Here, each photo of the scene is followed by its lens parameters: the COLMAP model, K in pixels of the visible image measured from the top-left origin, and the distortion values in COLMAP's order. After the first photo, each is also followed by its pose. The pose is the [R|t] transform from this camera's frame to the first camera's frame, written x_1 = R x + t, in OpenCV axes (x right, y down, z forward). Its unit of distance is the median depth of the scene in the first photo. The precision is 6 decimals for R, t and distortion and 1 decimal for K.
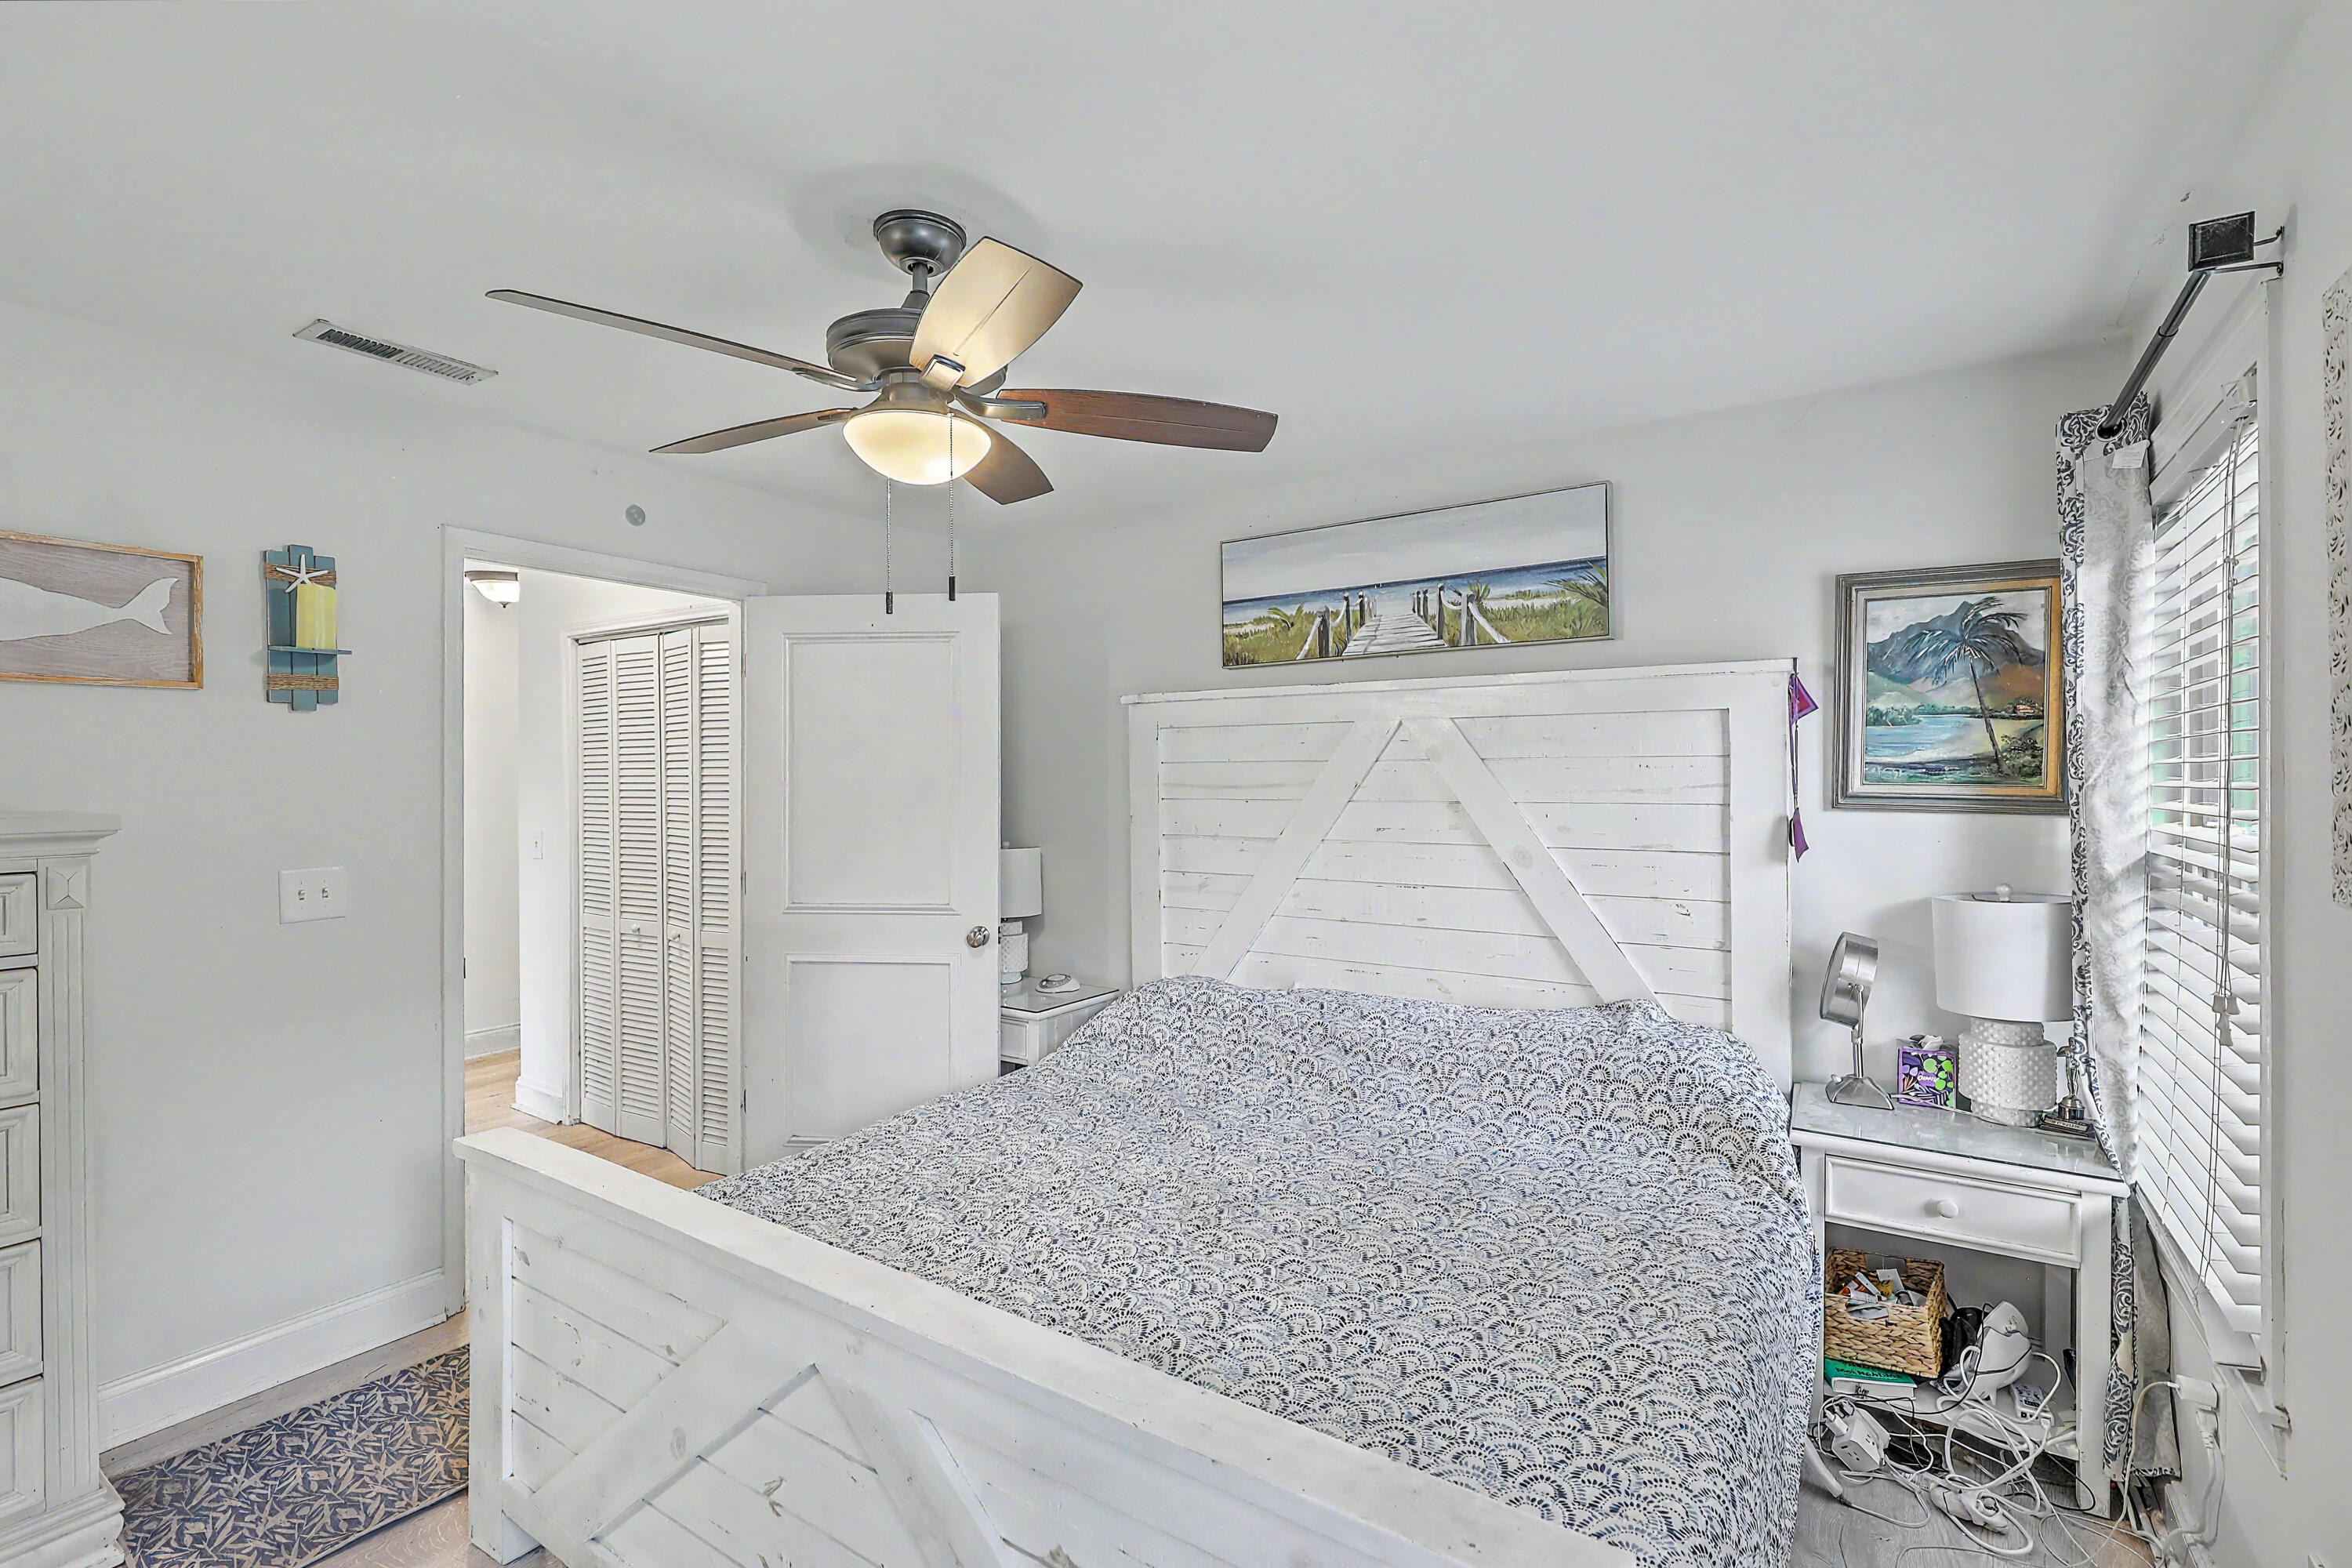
lens RADIAL K [[1053.9, 0, 1182.9], [0, 1053.9, 776.8], [0, 0, 1]] dist [0.000693, 0.000006]
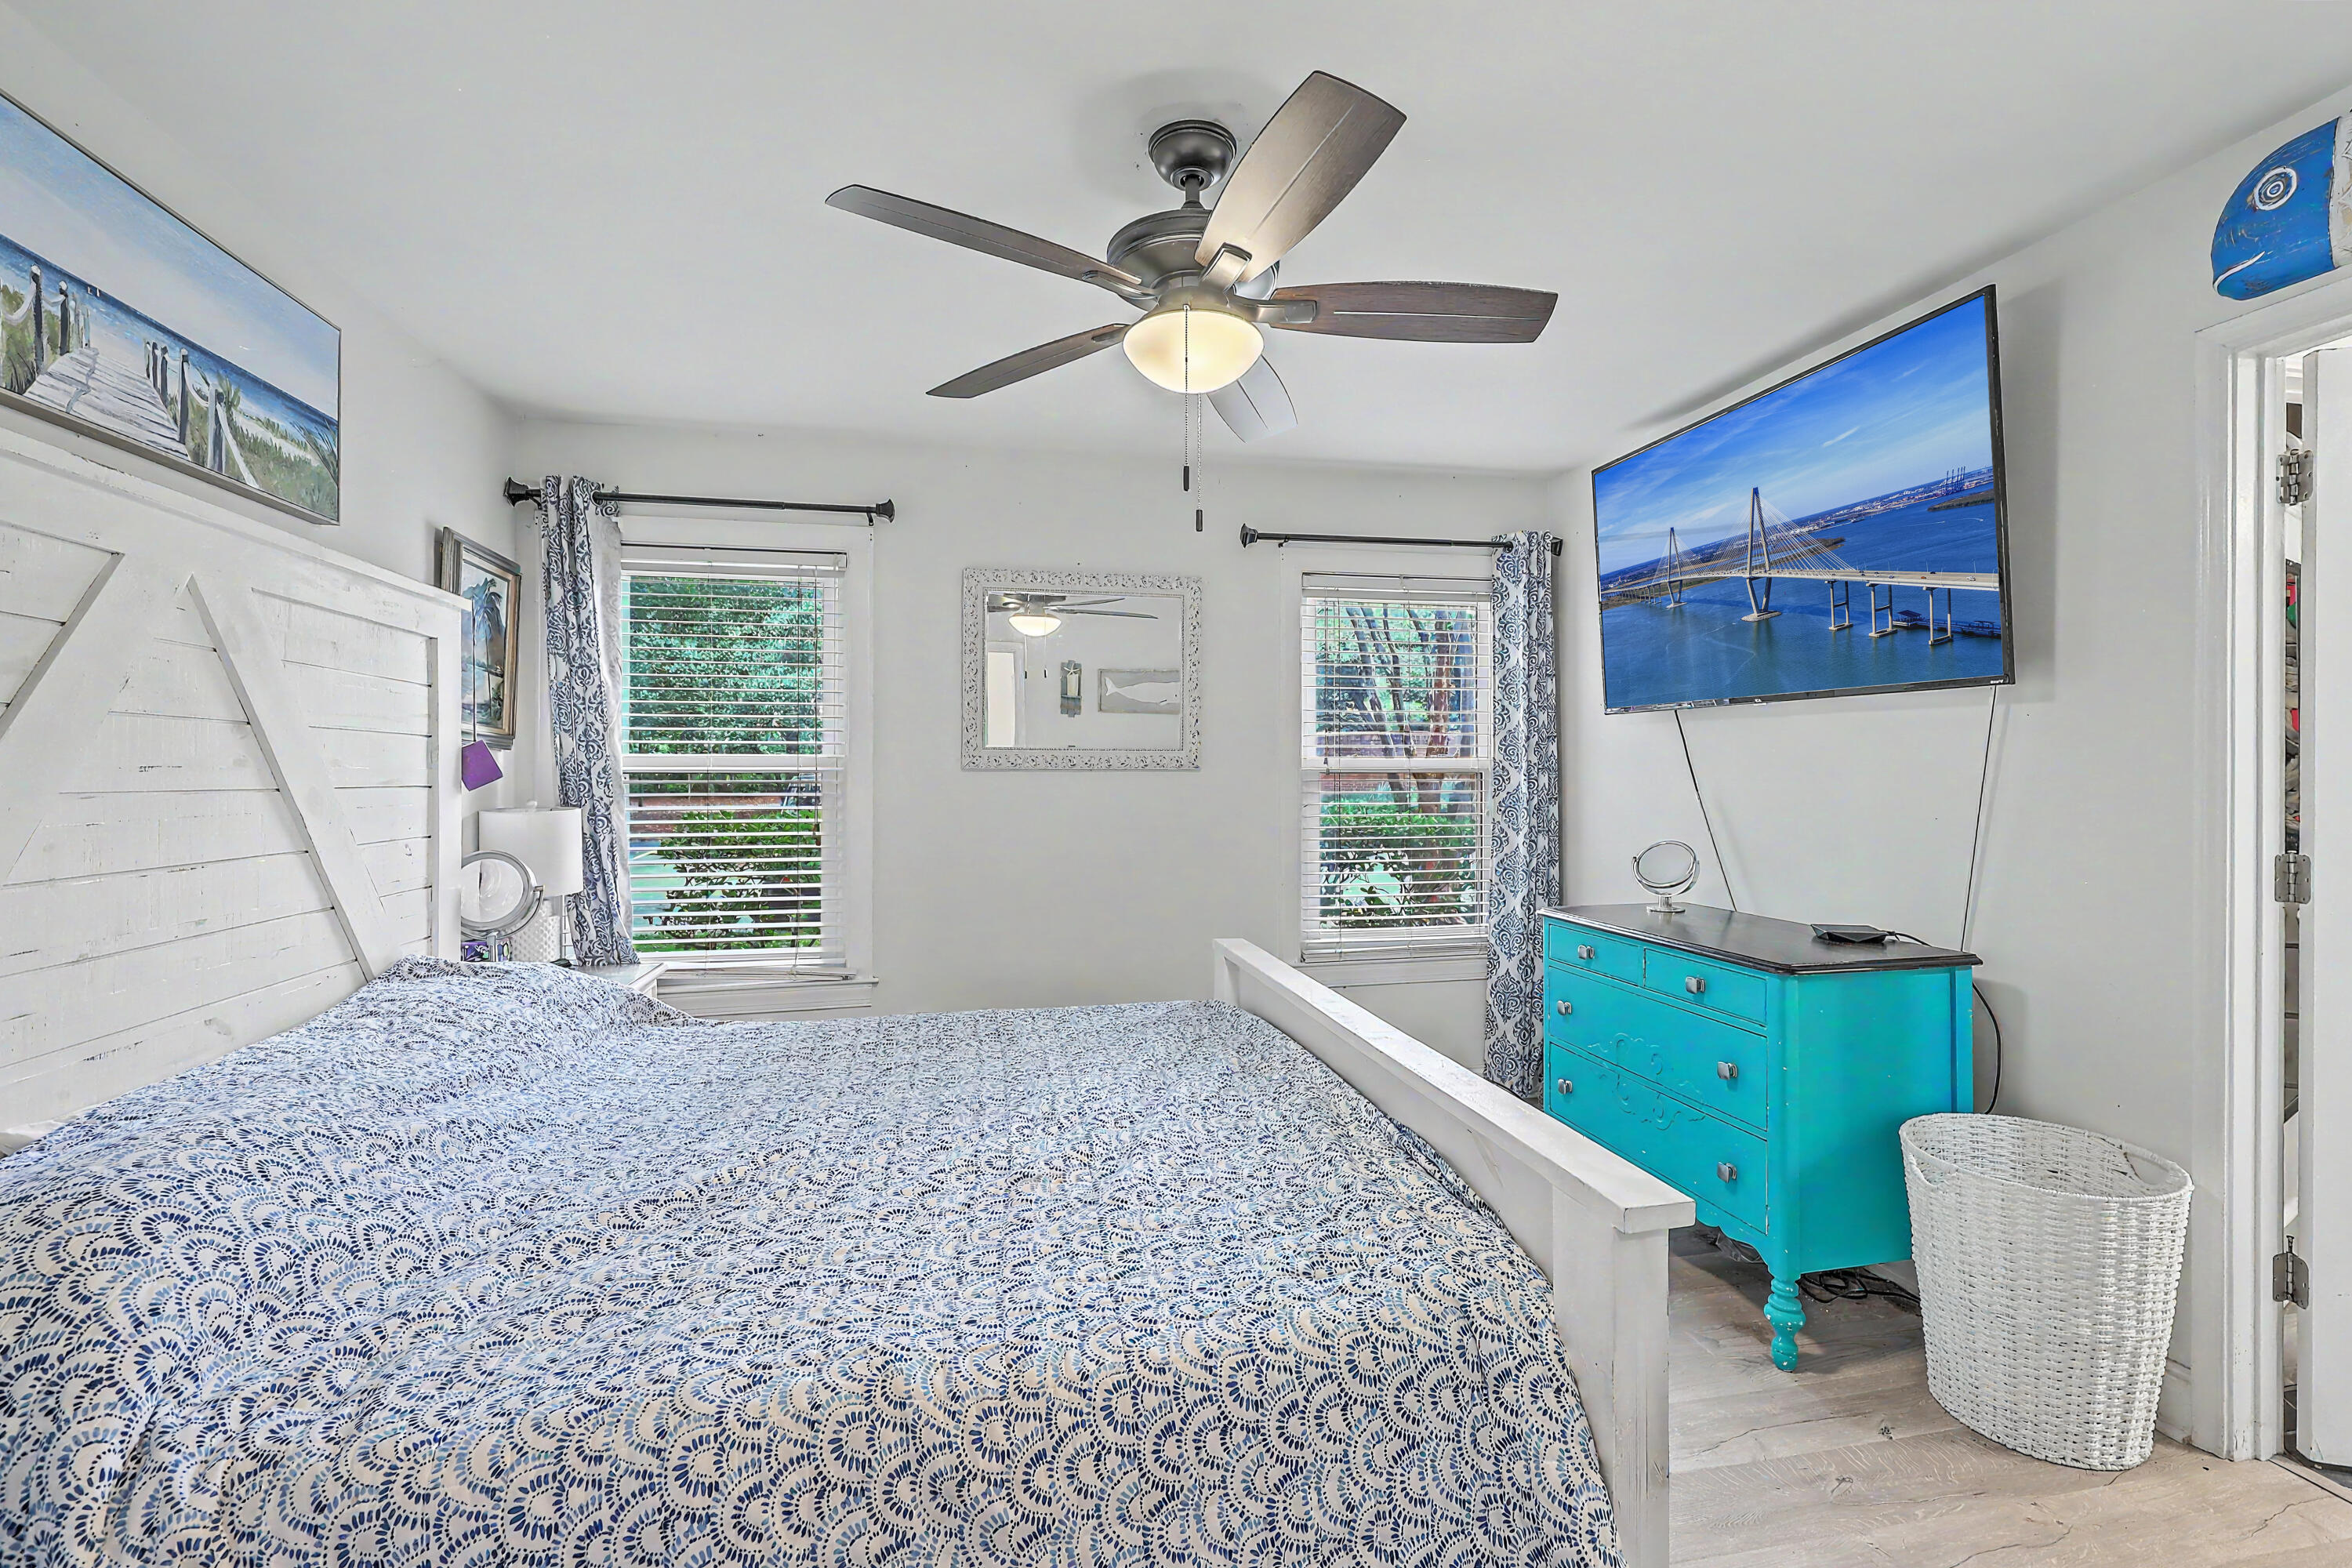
lens RADIAL K [[1067.2, 0, 1179.4], [0, 1067.2, 774.6], [0, 0, 1]] dist [-0.003548, -0.000870]
pose [[-0.710757, 0.004090, 0.703425, -0.602101], [0.000122, 0.999984, -0.005691, 0.061524], [-0.703437, -0.003960, -0.710746, 1.090183]]
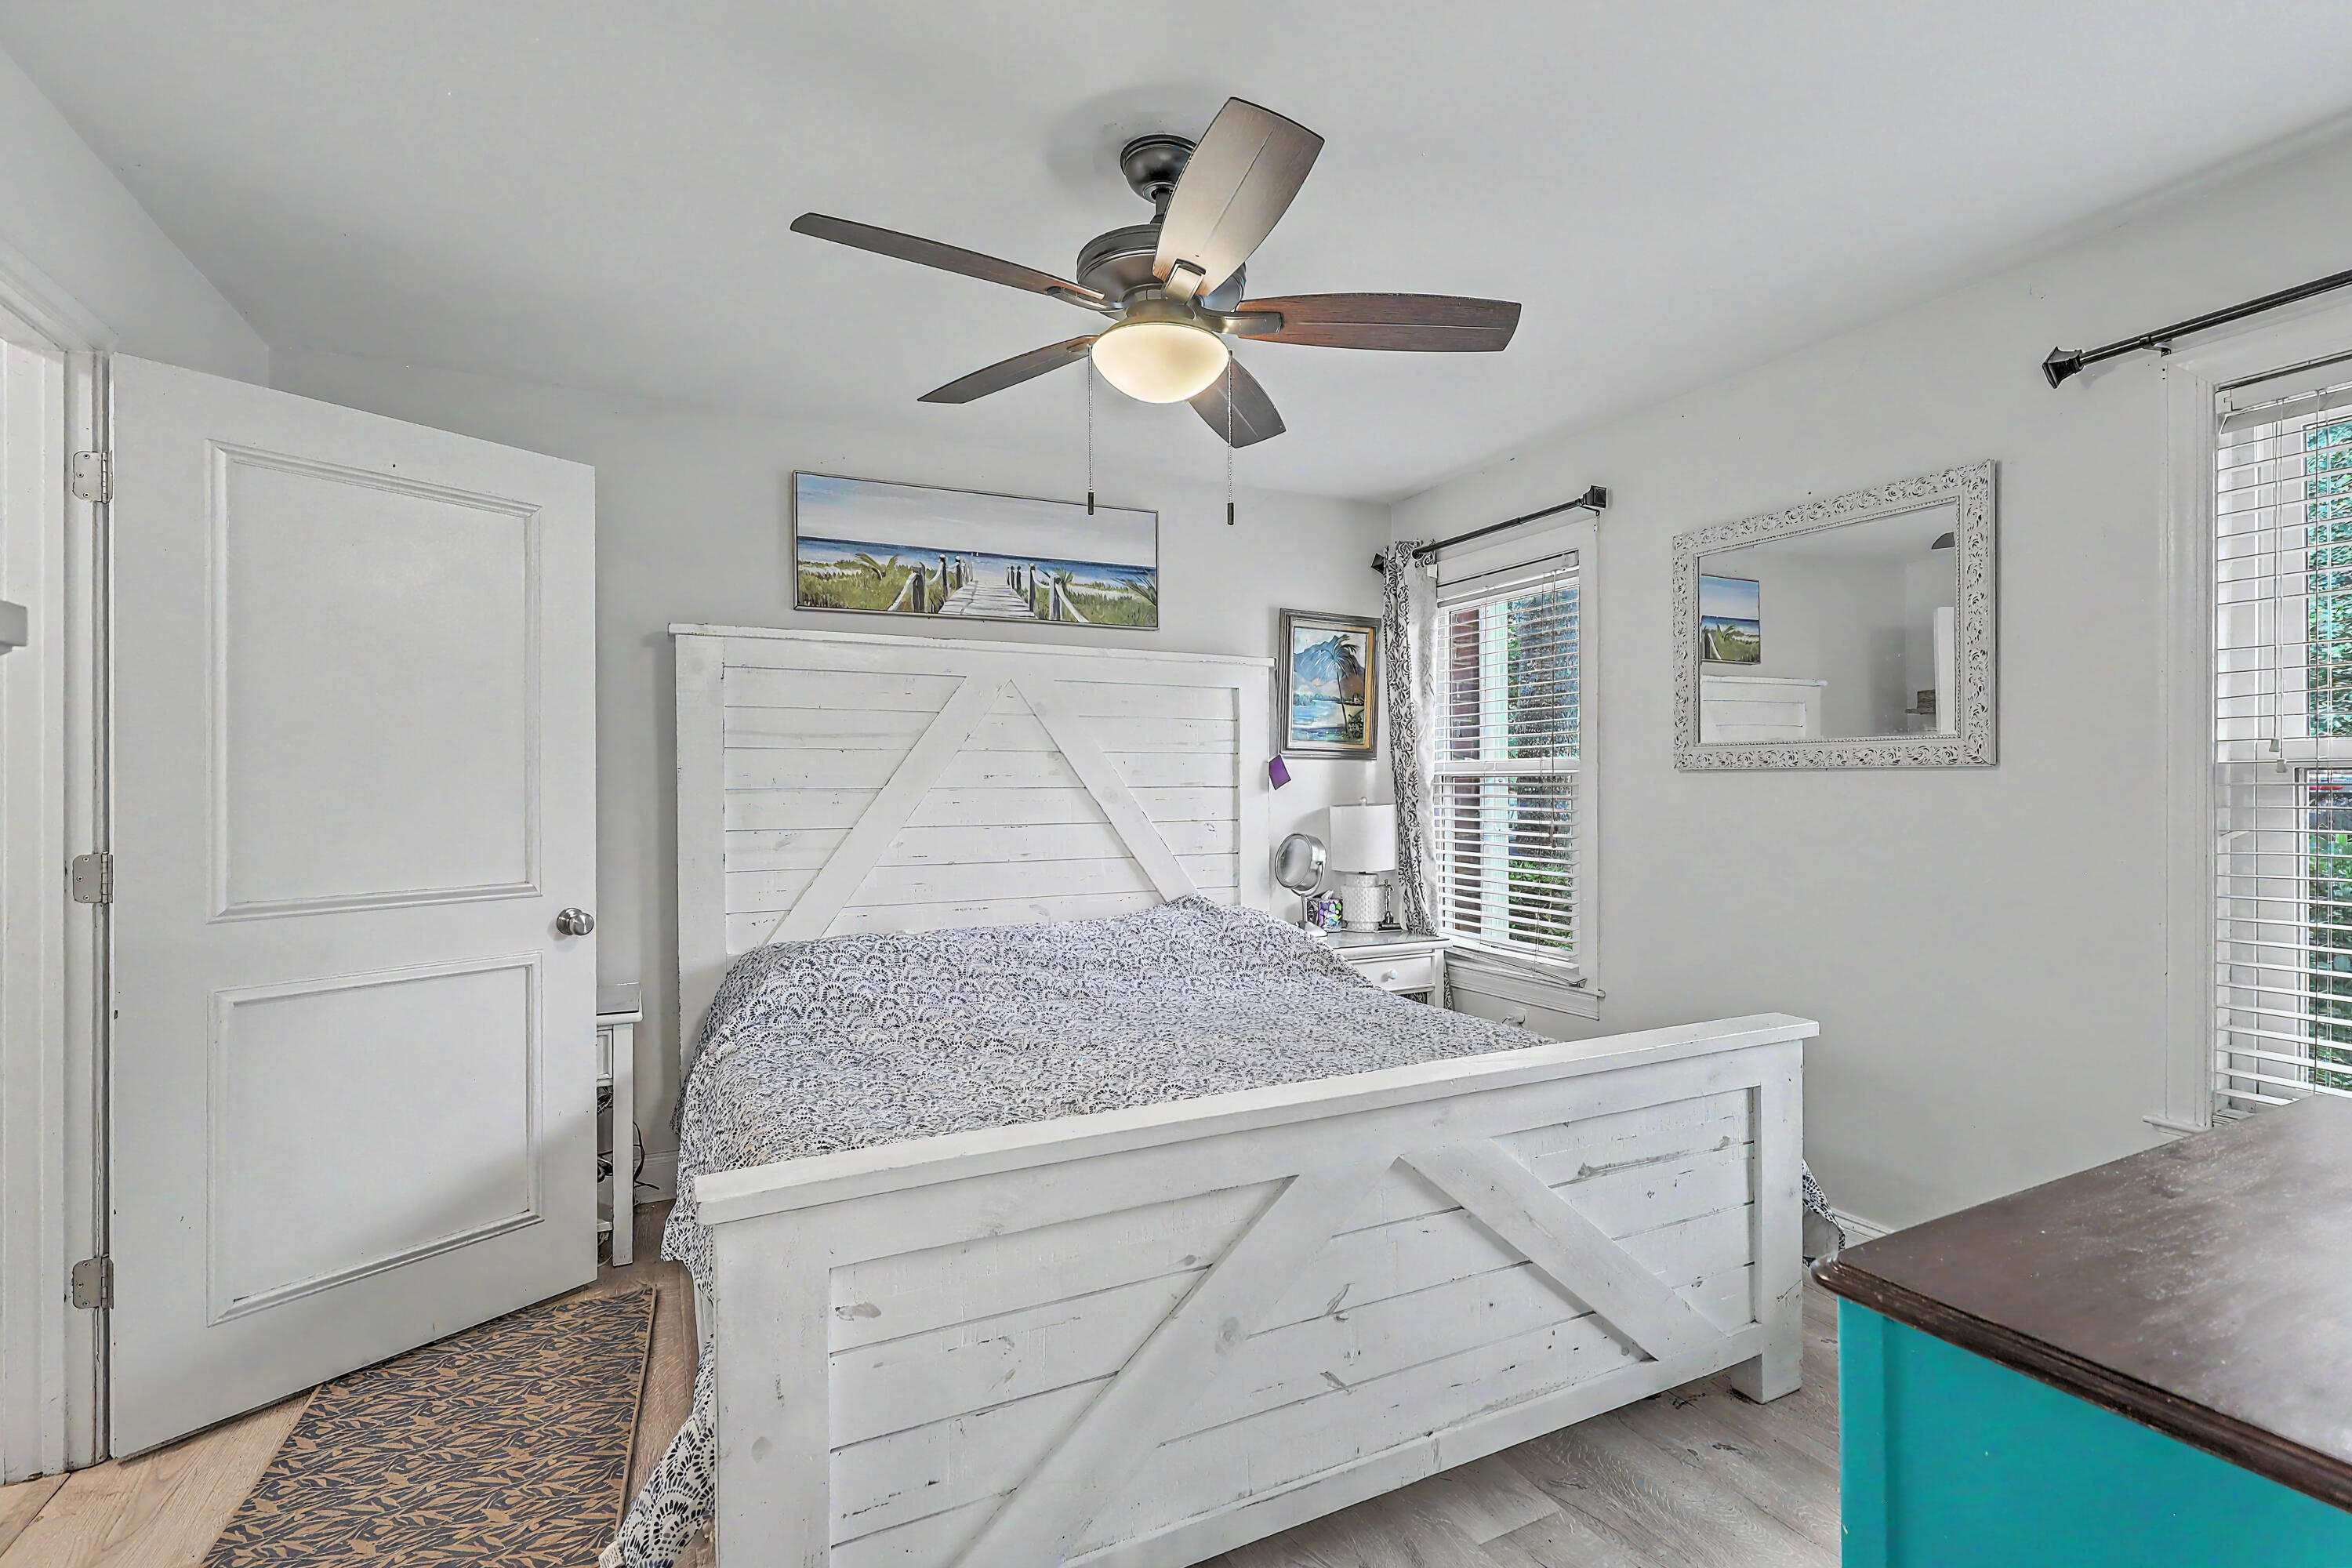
lens RADIAL K [[1050.6, 0, 1187.4], [0, 1050.6, 782.5], [0, 0, 1]] dist [-0.004210, -0.000322]
pose [[0.504532, -0.000106, 0.863393, -0.703153], [-0.000030, 1.000000, 0.000141, 0.060206], [-0.863393, -0.000097, 0.504532, 0.287618]]
